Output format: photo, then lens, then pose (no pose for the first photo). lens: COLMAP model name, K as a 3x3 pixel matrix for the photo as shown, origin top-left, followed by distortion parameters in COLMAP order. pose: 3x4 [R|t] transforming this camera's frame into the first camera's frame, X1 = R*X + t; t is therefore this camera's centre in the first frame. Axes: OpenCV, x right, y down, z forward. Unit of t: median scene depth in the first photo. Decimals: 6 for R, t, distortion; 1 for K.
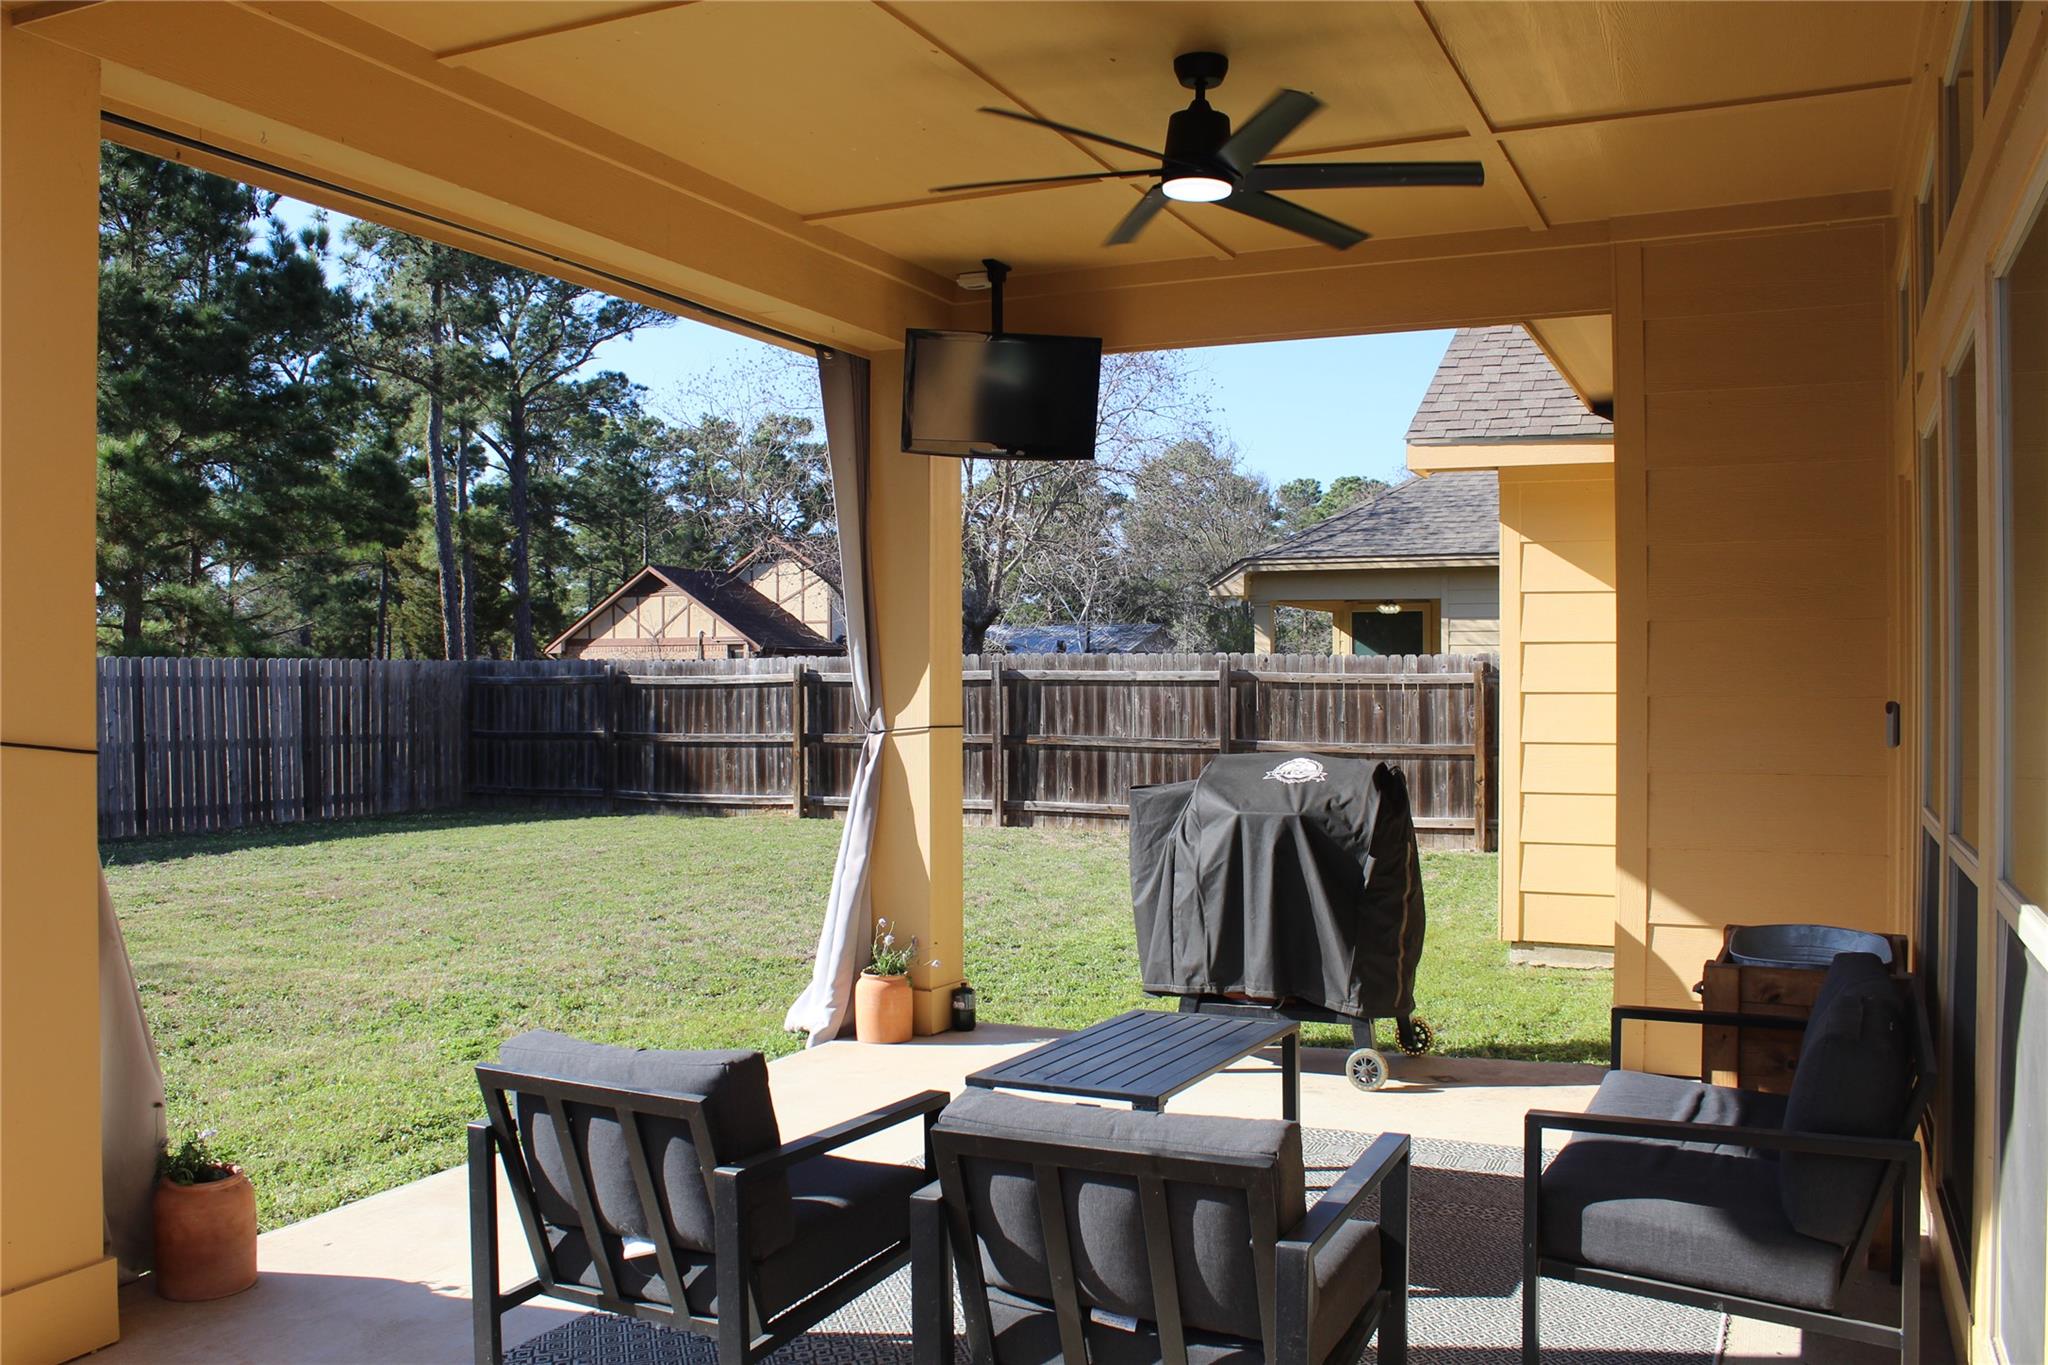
lens RADIAL K [[1700.0, 0, 1027.2], [0, 1700.0, 685.0], [0, 0, 1]] dist [-0.170187, 0.148339]
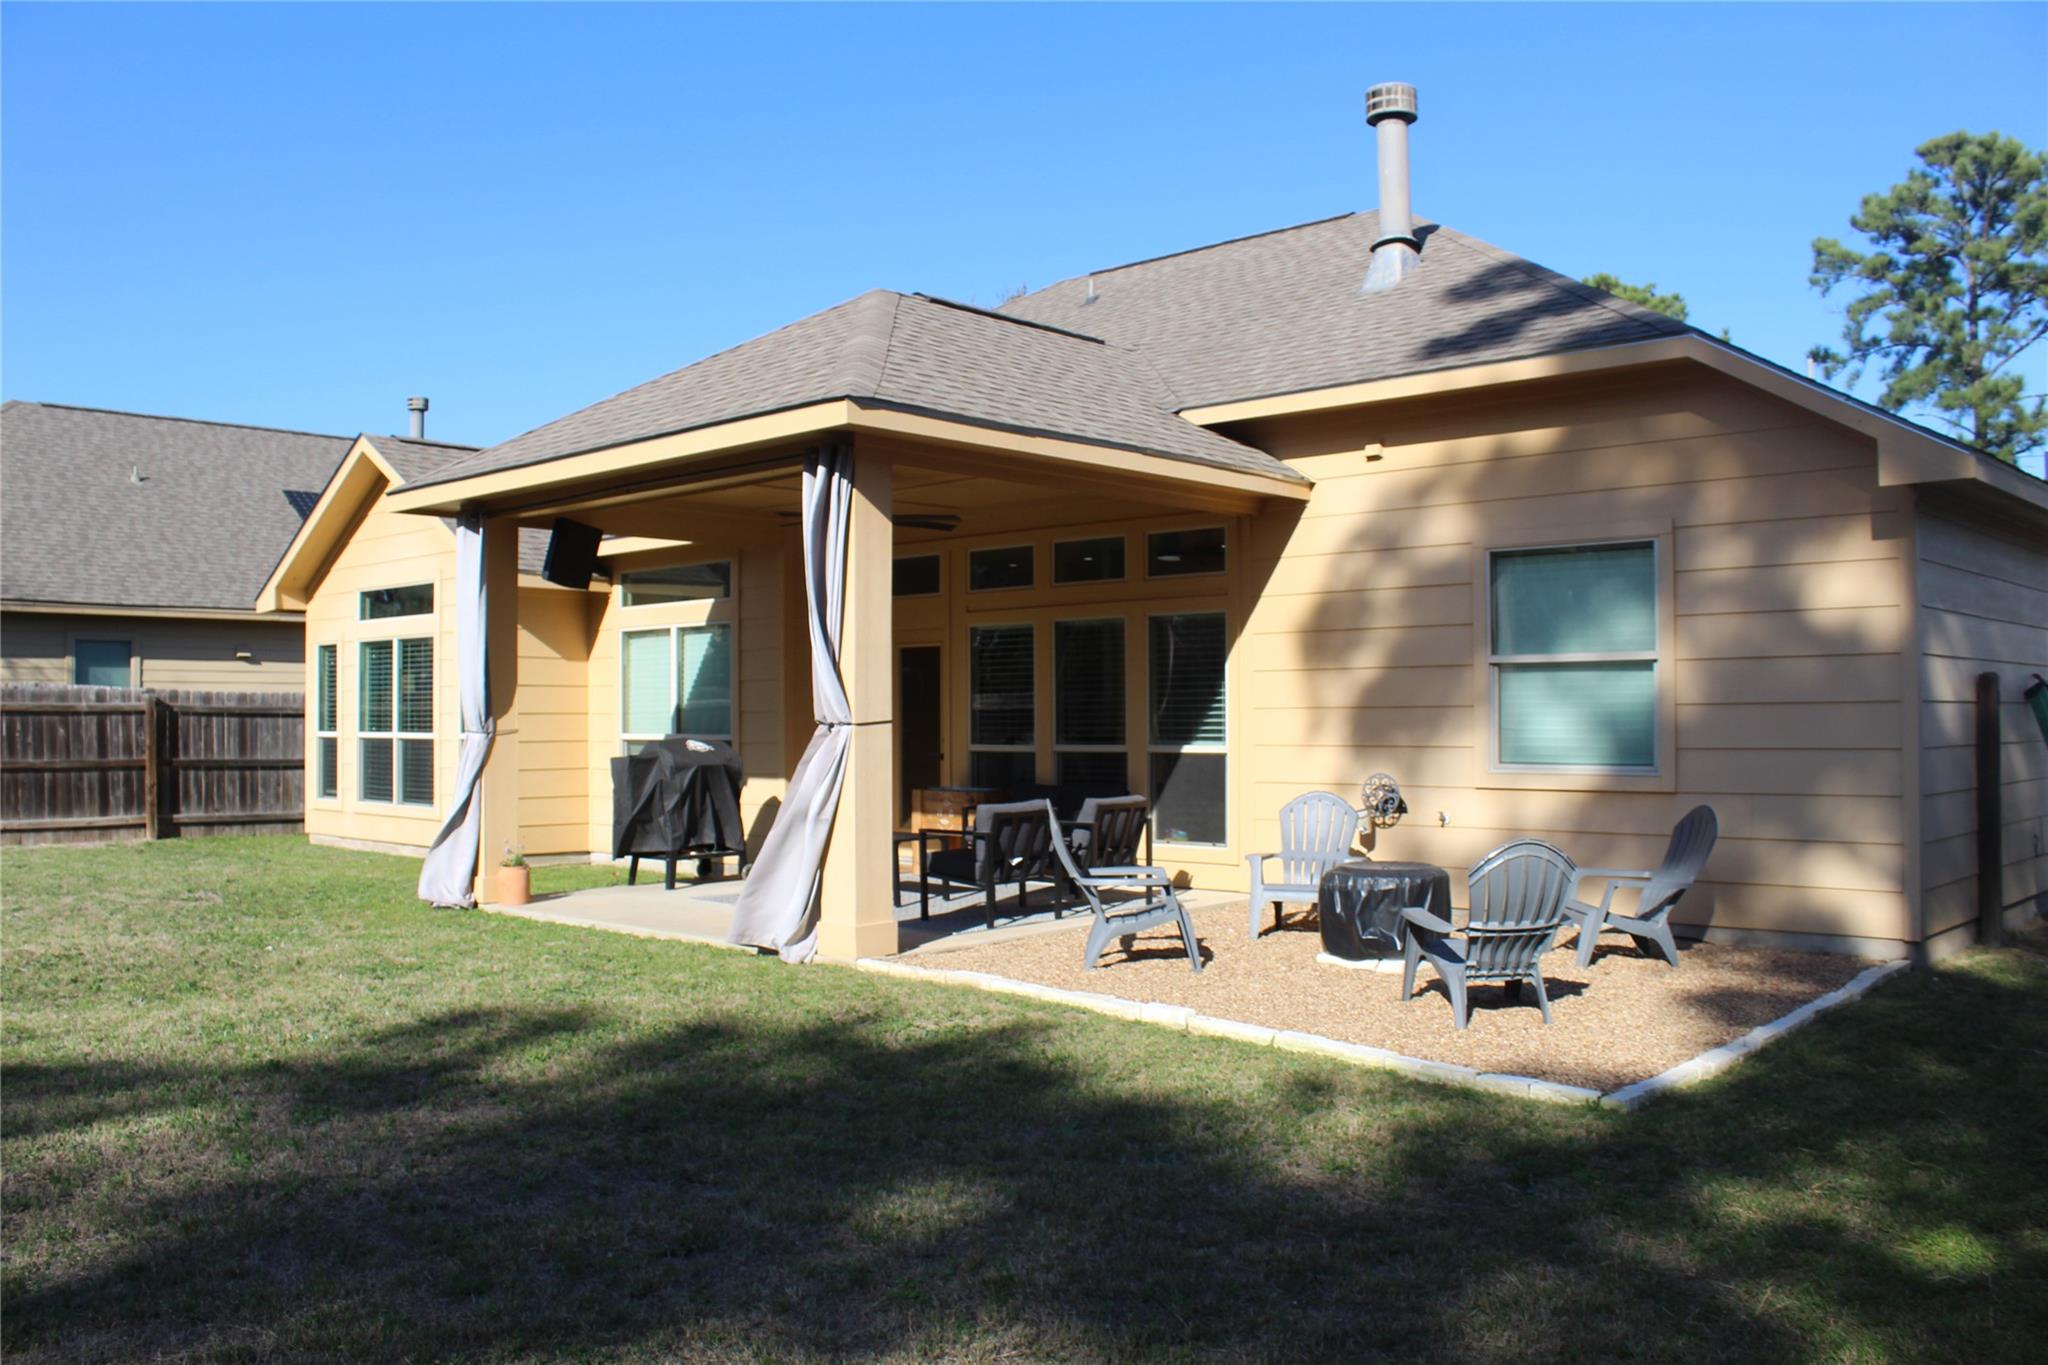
lens RADIAL K [[1689.8, 0, 1024.0], [0, 1689.8, 682.5], [0, 0, 1]] dist [-0.165214, 0.137582]
pose [[0.301999, 0.017647, 0.953145, -0.694210], [0.005522, 0.999780, -0.020260, 0.006107], [-0.953292, 0.011381, 0.301835, -0.021948]]
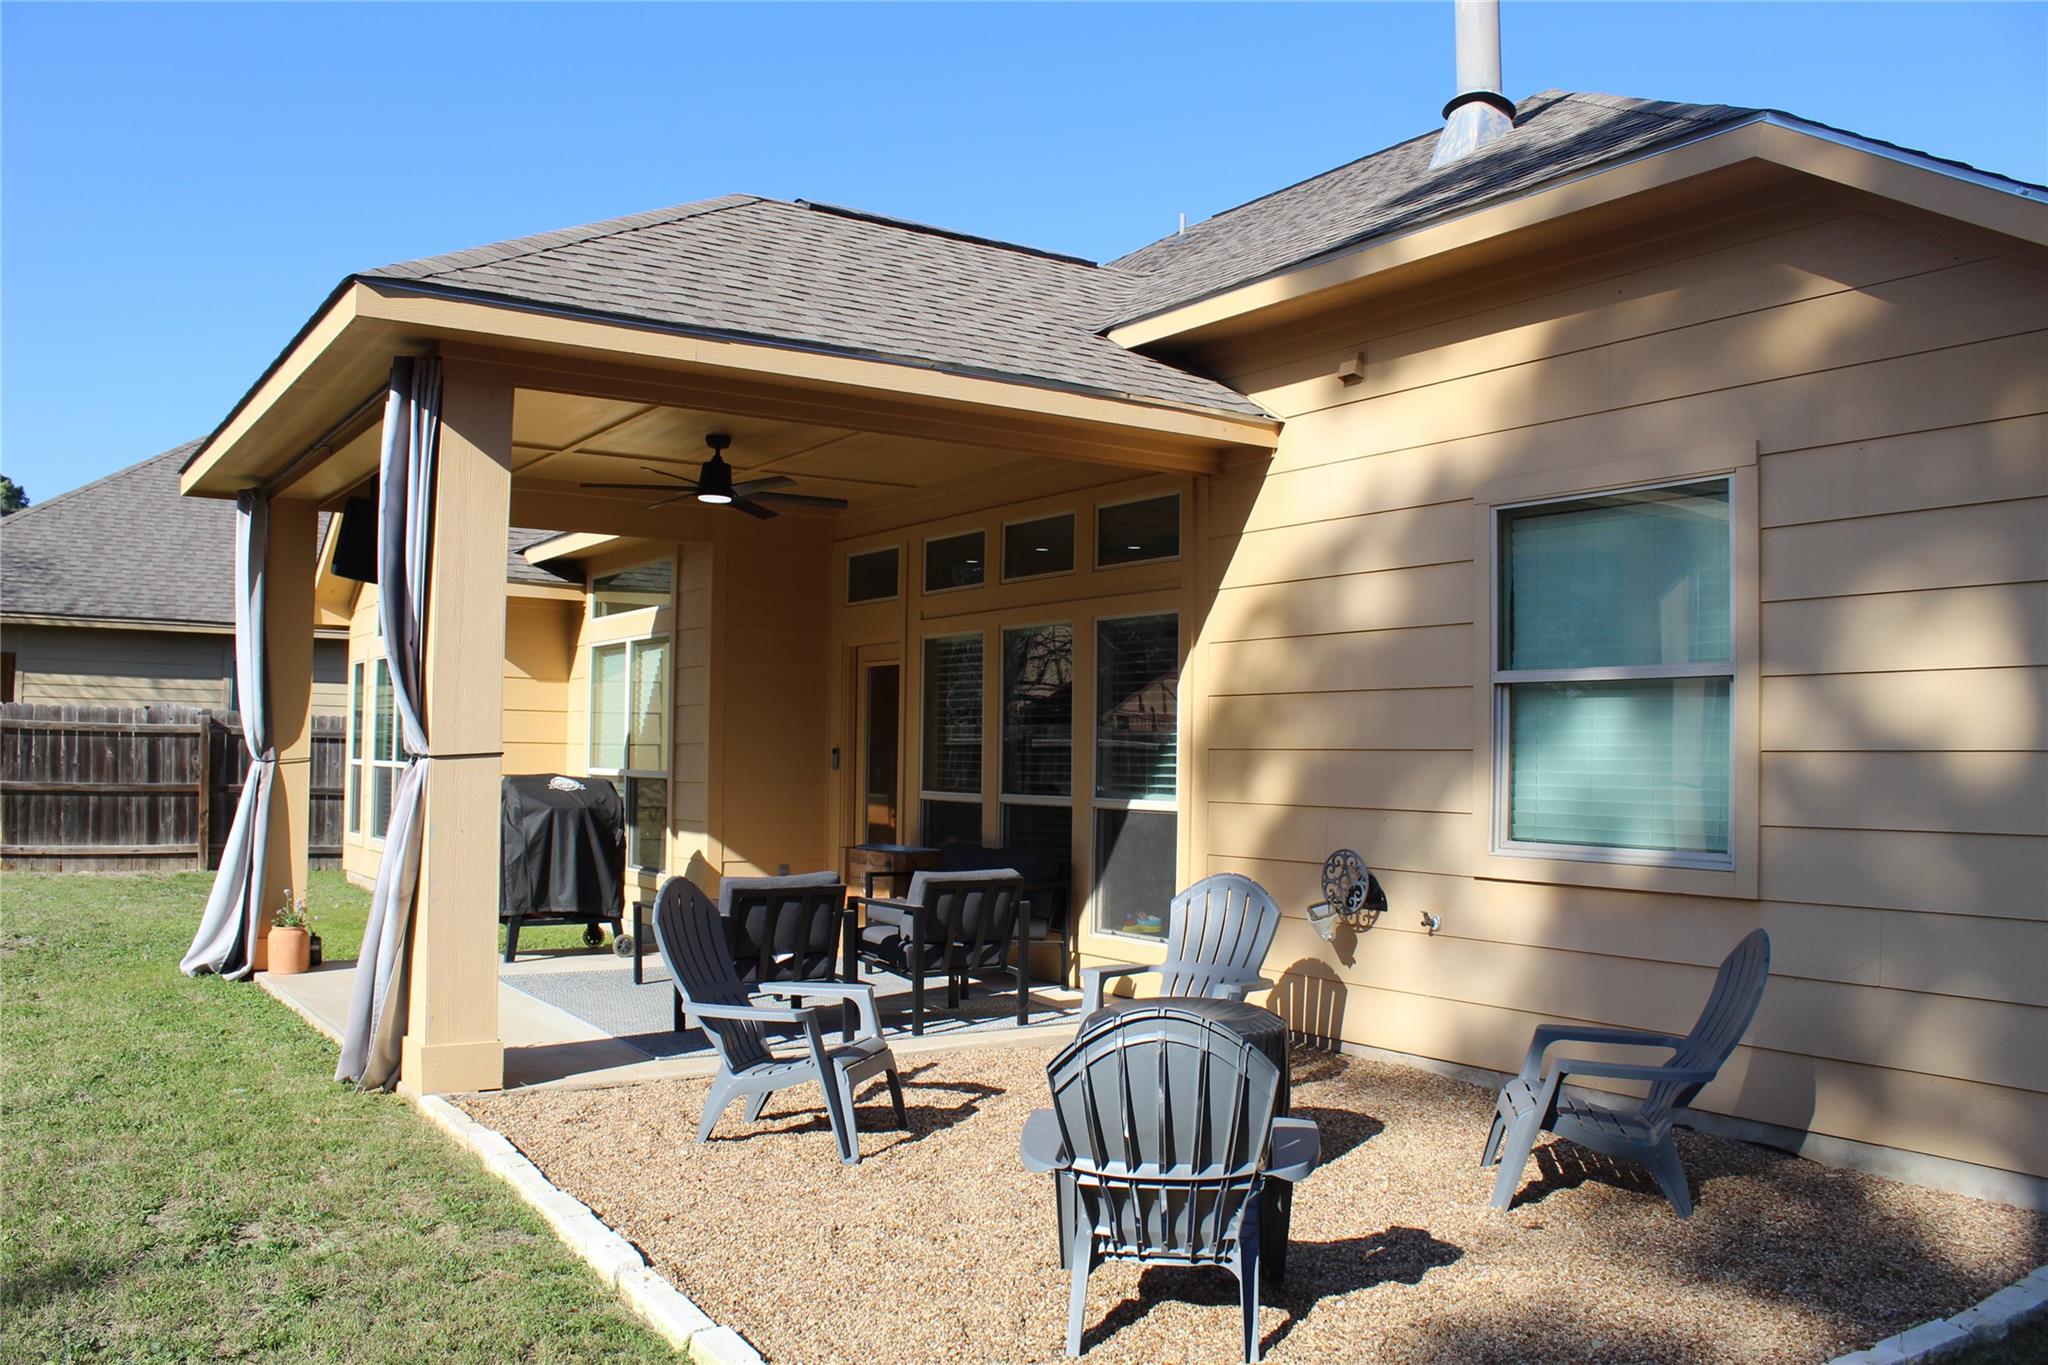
lens RADIAL K [[1700.0, 0, 1027.2], [0, 1700.0, 685.0], [0, 0, 1]] dist [-0.170187, 0.148339]
pose [[0.517893, 0.043071, 0.854361, -0.422022], [-0.013489, 0.999019, -0.042187, 0.006078], [-0.855339, 0.010324, 0.517965, -0.121721]]
